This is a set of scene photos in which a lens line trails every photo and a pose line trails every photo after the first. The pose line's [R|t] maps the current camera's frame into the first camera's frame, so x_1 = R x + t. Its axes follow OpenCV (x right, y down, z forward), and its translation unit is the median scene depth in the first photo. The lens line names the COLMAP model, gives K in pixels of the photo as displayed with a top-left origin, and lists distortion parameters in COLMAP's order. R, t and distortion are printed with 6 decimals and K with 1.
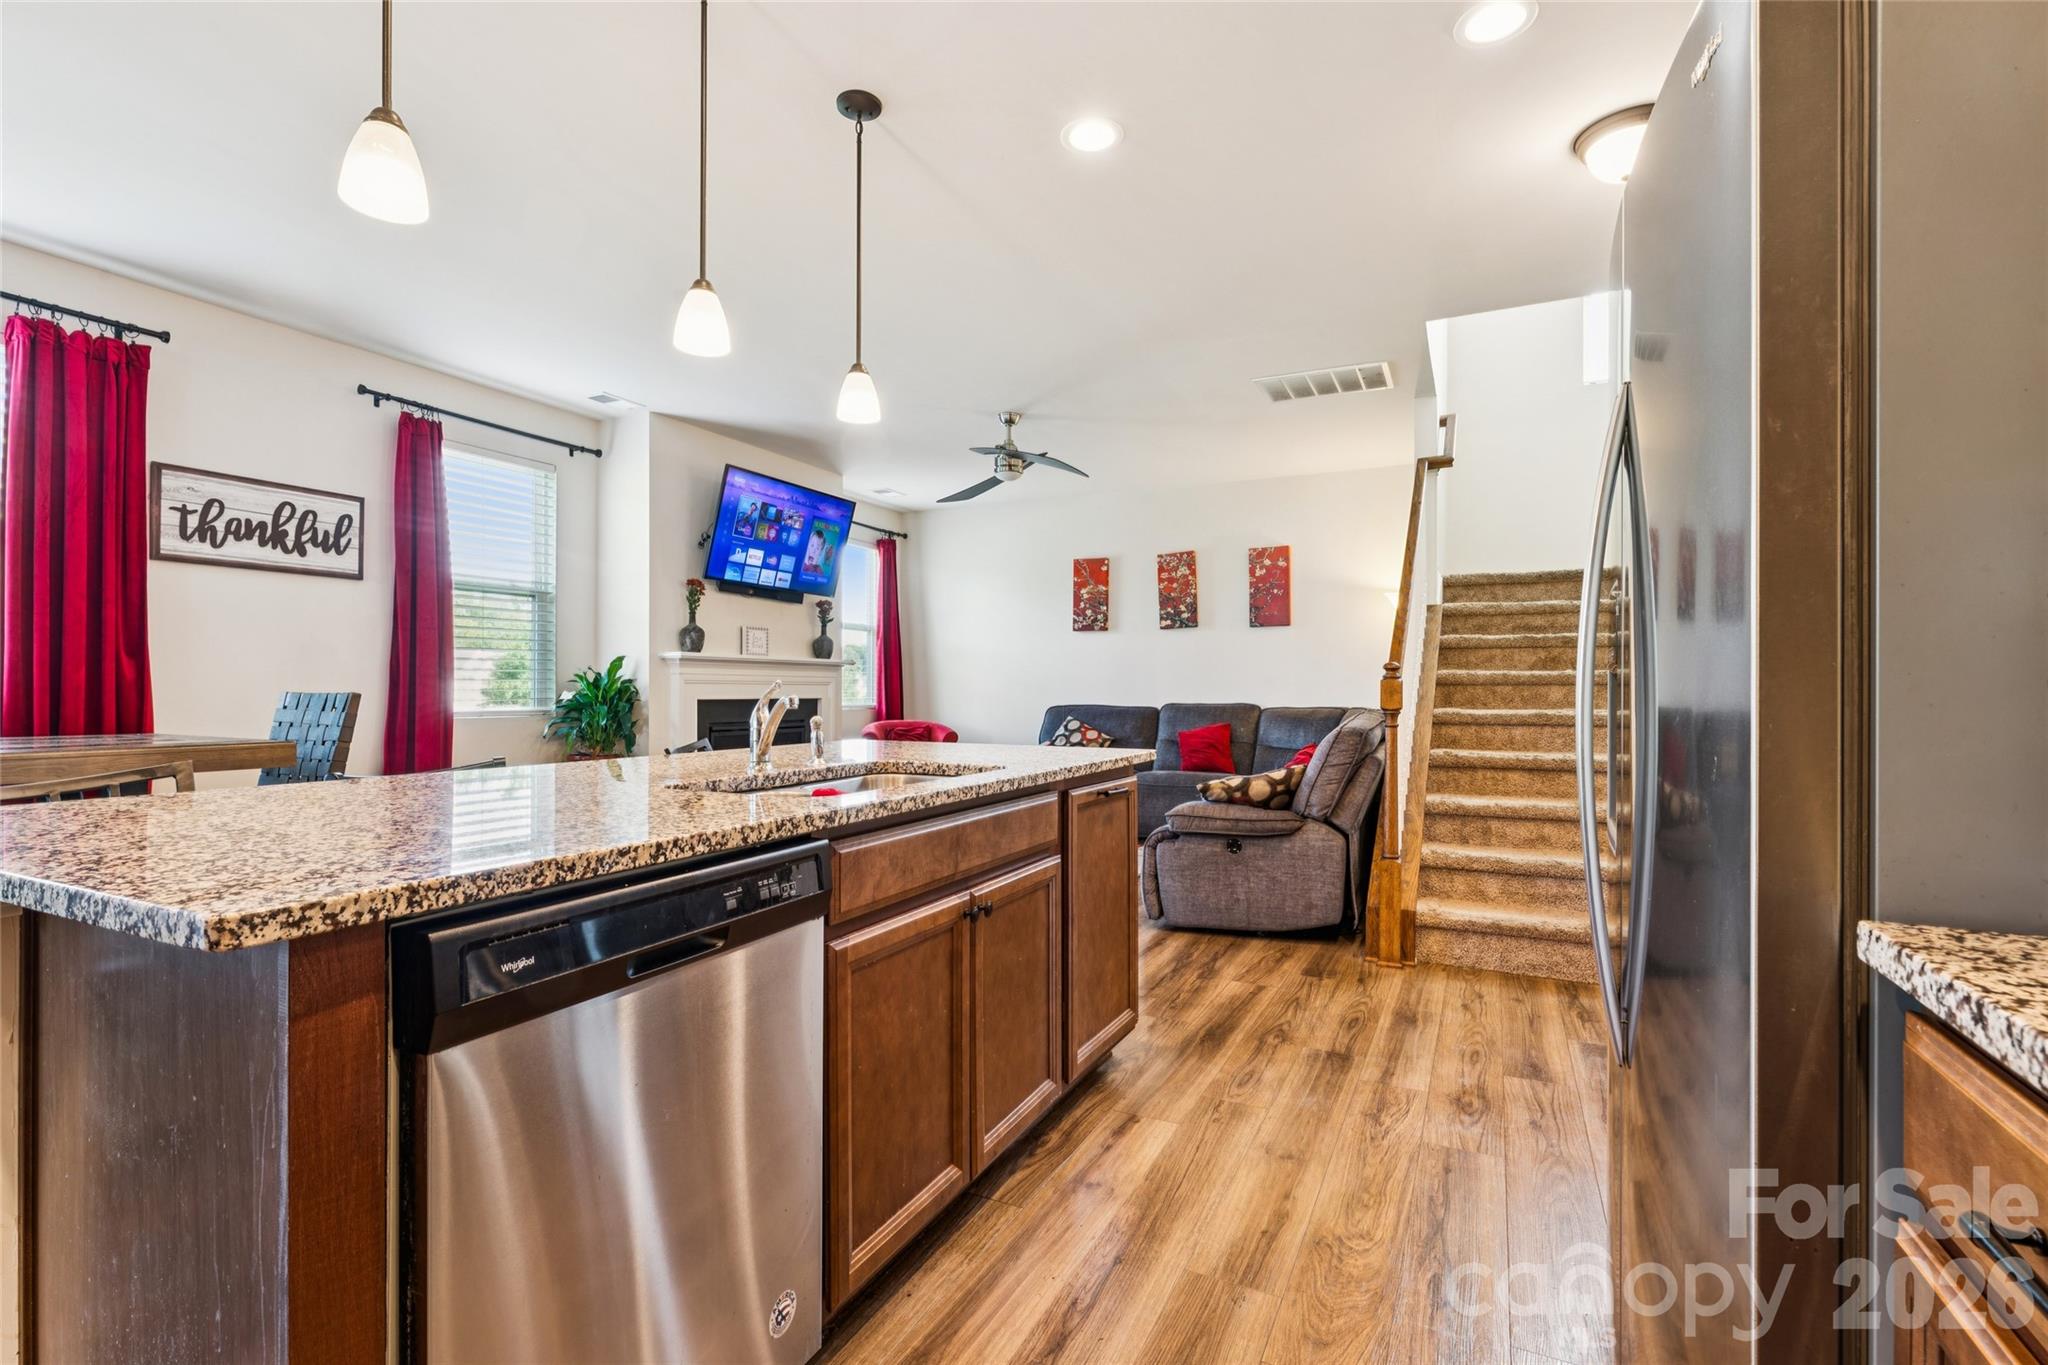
lens RADIAL K [[930.1, 0, 1032.7], [0, 930.1, 692.0], [0, 0, 1]] dist [-0.000064, -0.000930]
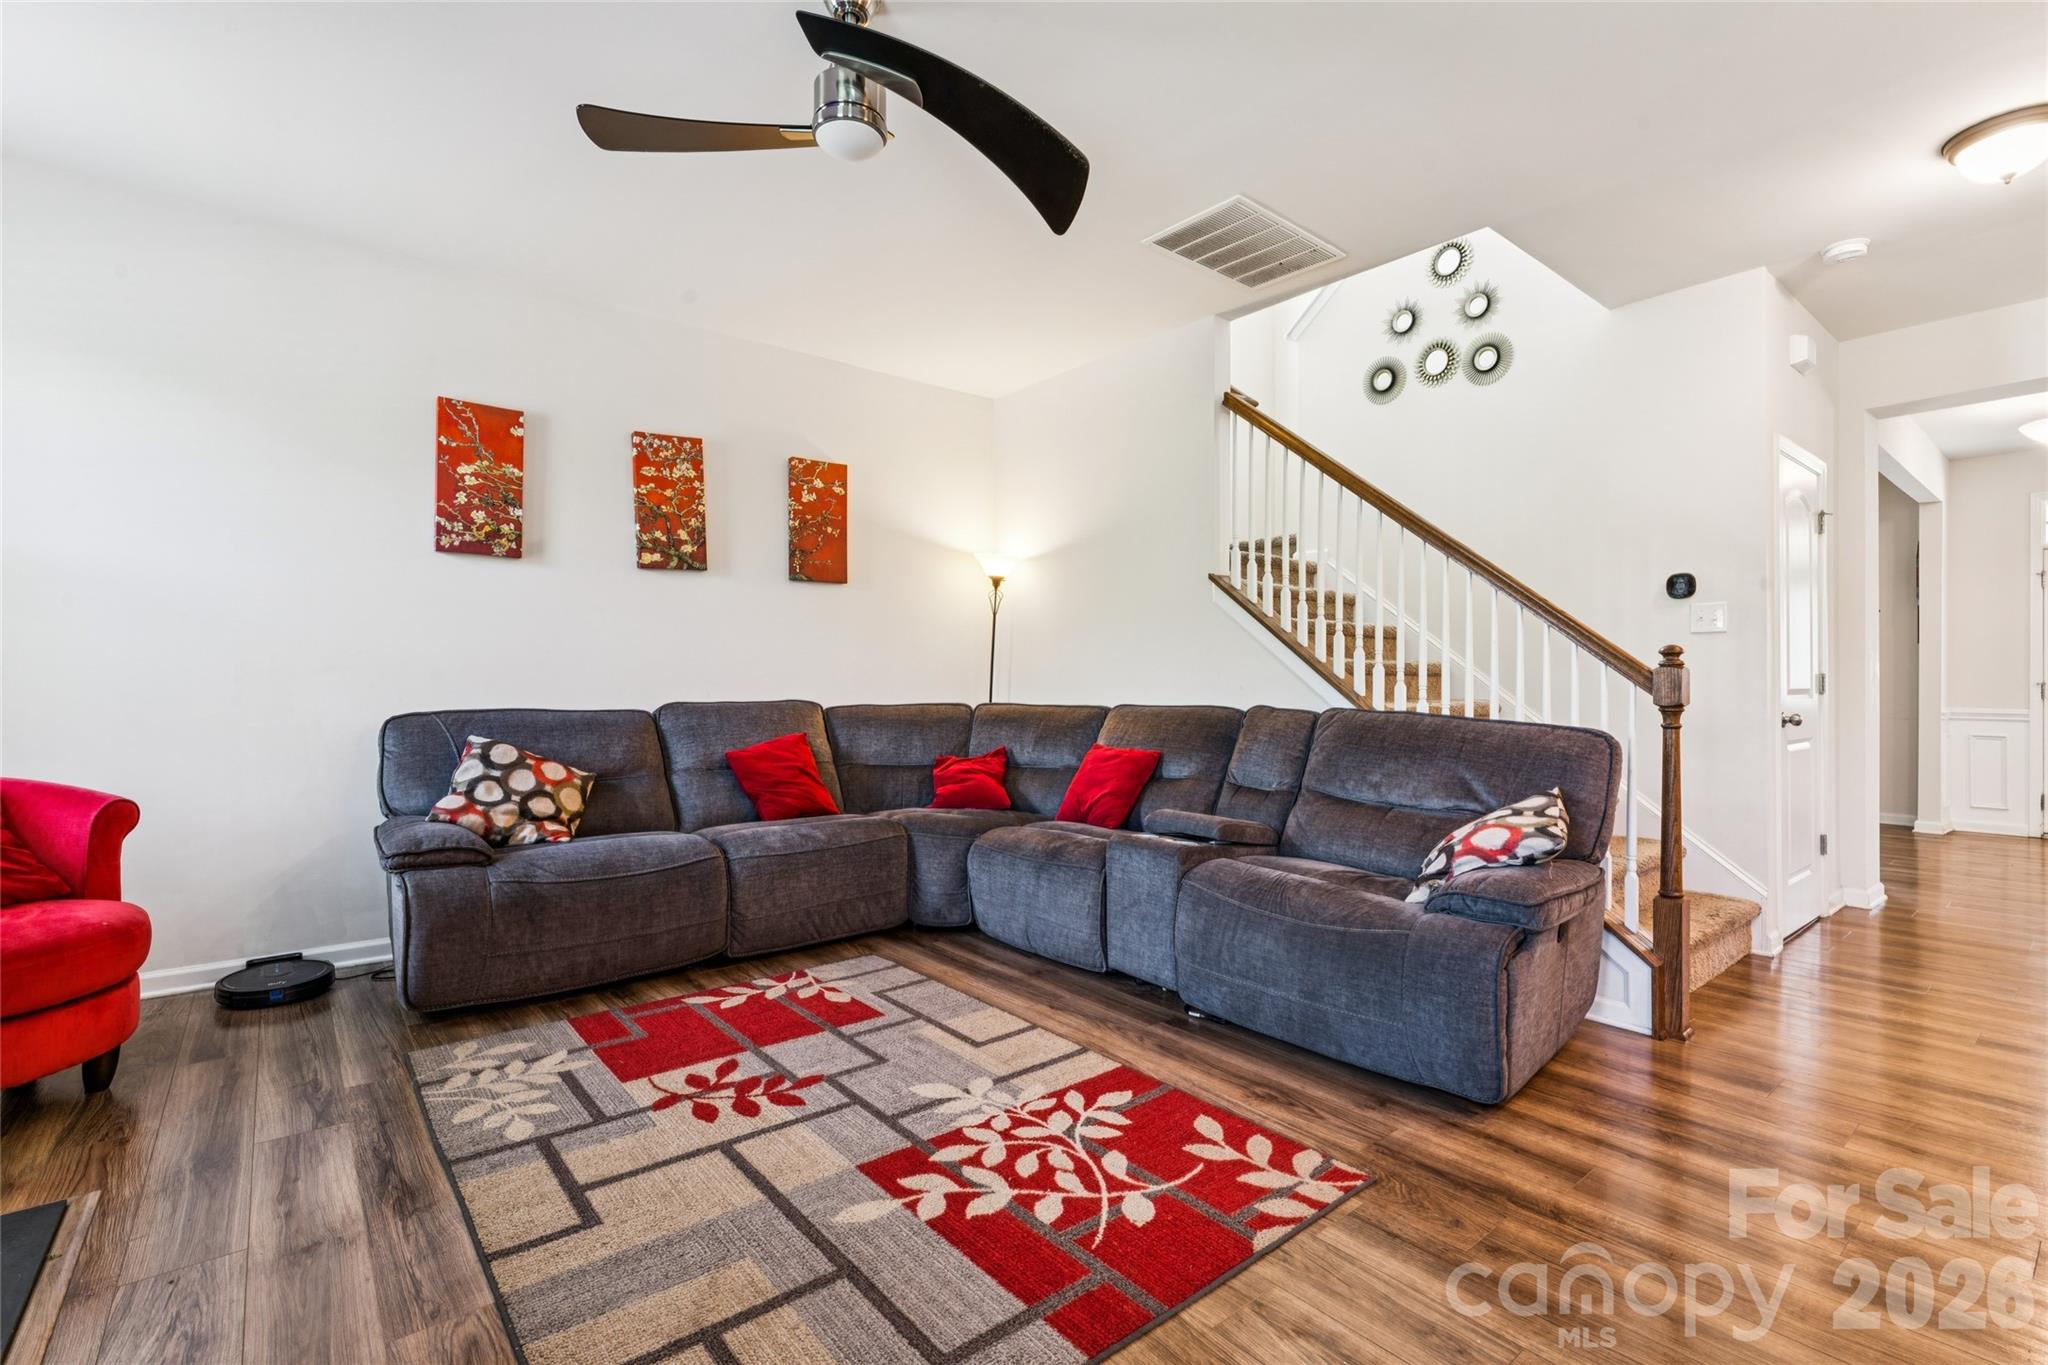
lens RADIAL K [[930.1, 0, 1032.7], [0, 930.1, 679.0], [0, 0, 1]] dist [-0.000064, -0.000930]
pose [[0.415792, 0.001652, 0.909458, -0.464208], [-0.000849, 0.999999, -0.001428, -0.002330], [-0.909459, -0.000178, 0.415793, 0.984106]]
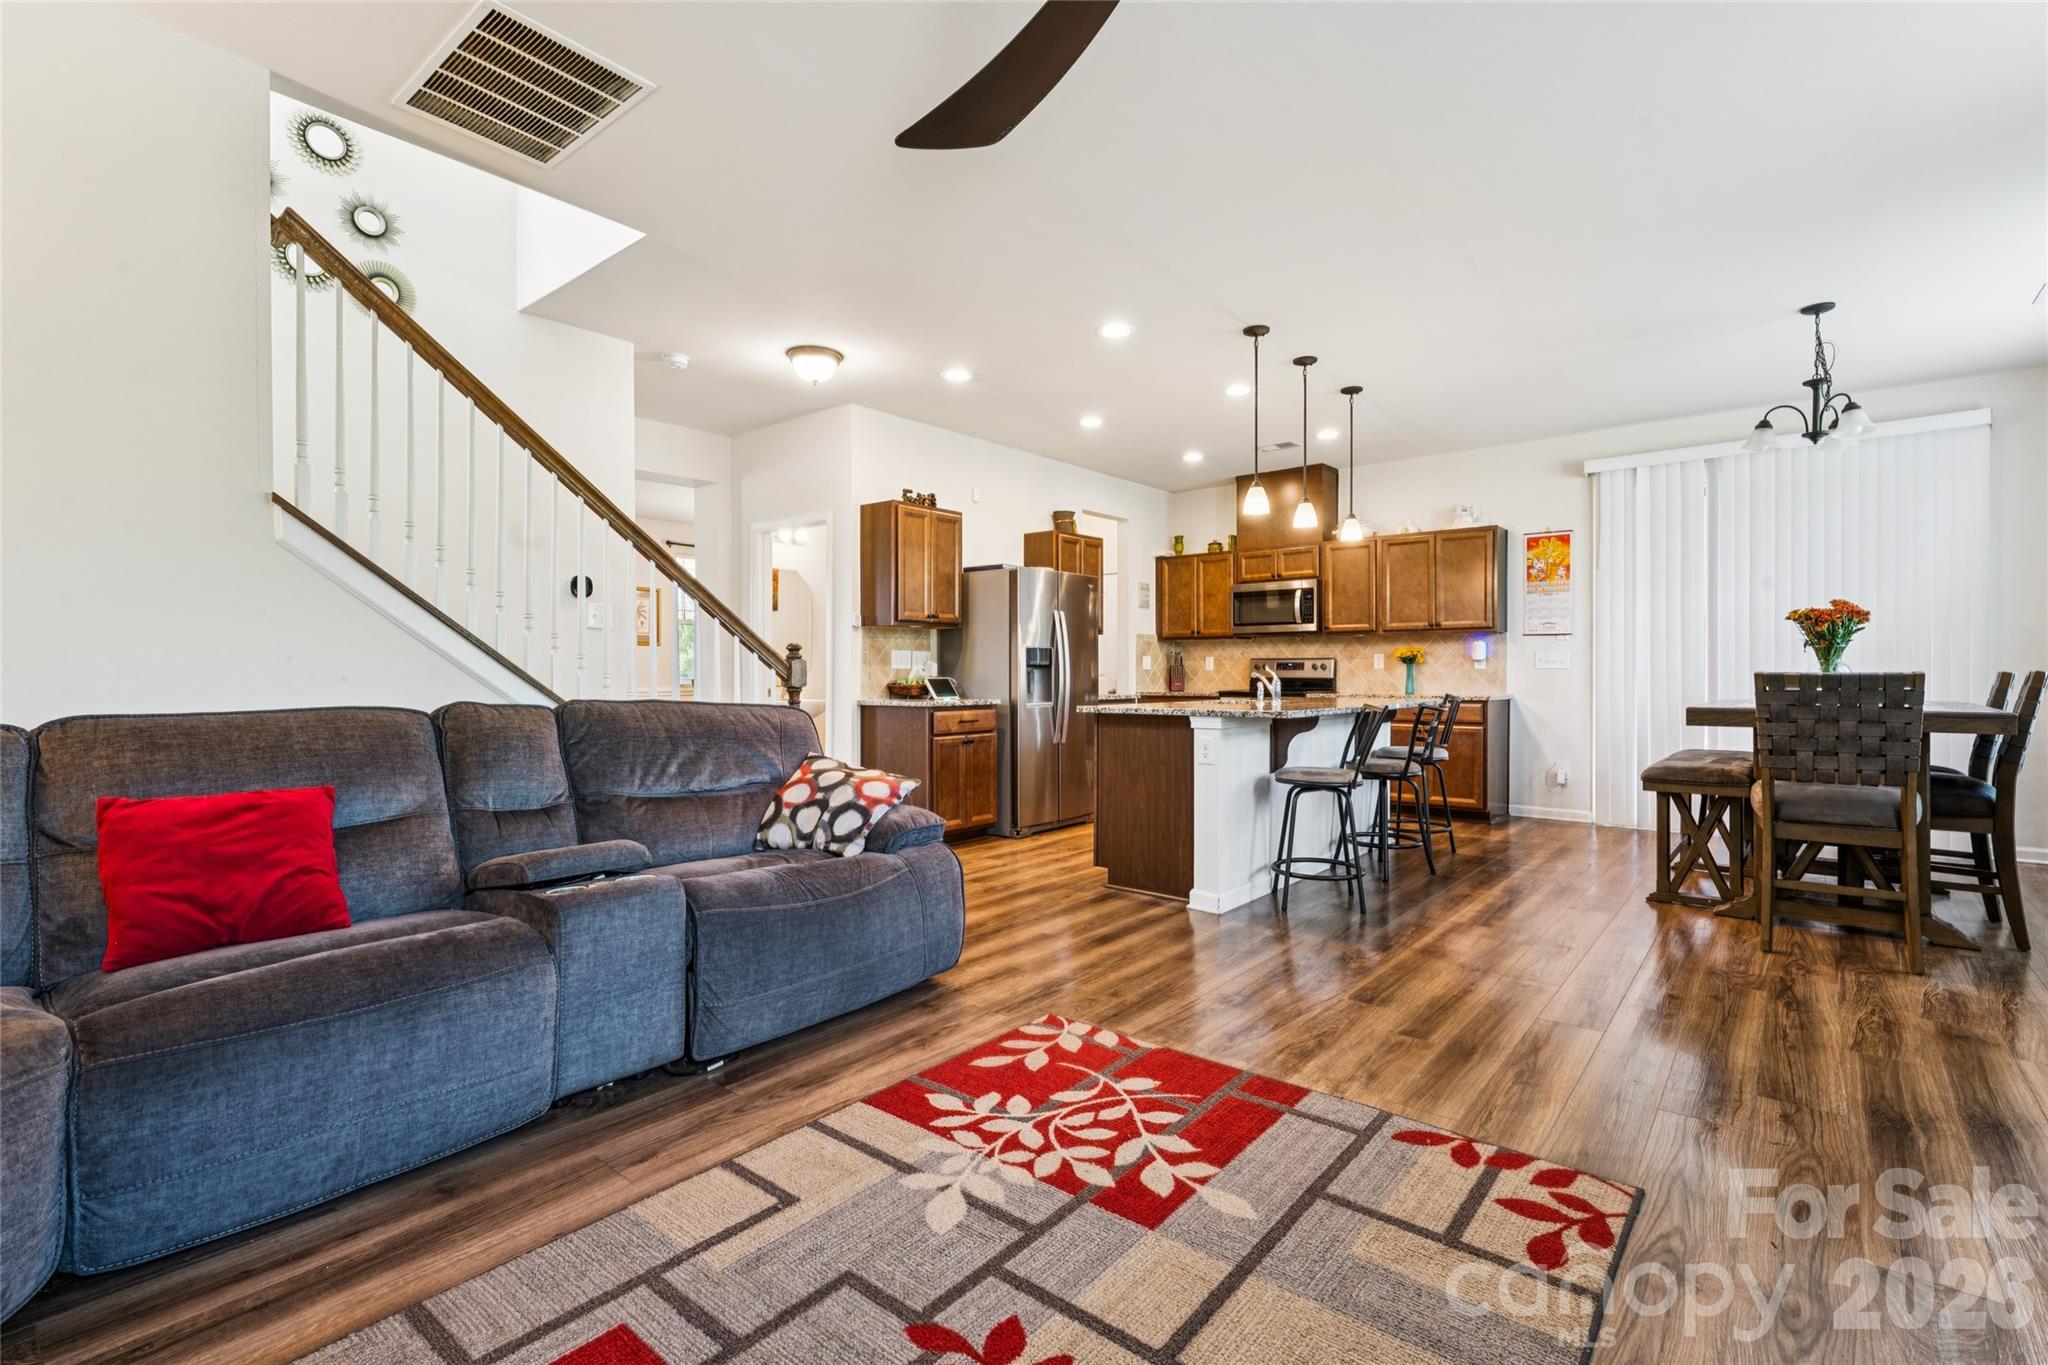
lens RADIAL K [[930.1, 0, 1023.2], [0, 930.1, 677.0], [0, 0, 1]] dist [-0.000064, -0.000930]
pose [[-0.971230, -0.002061, 0.238136, -0.107220], [-0.000468, 0.999977, 0.006746, -0.000980], [-0.238145, 0.006440, -0.971208, 1.683005]]
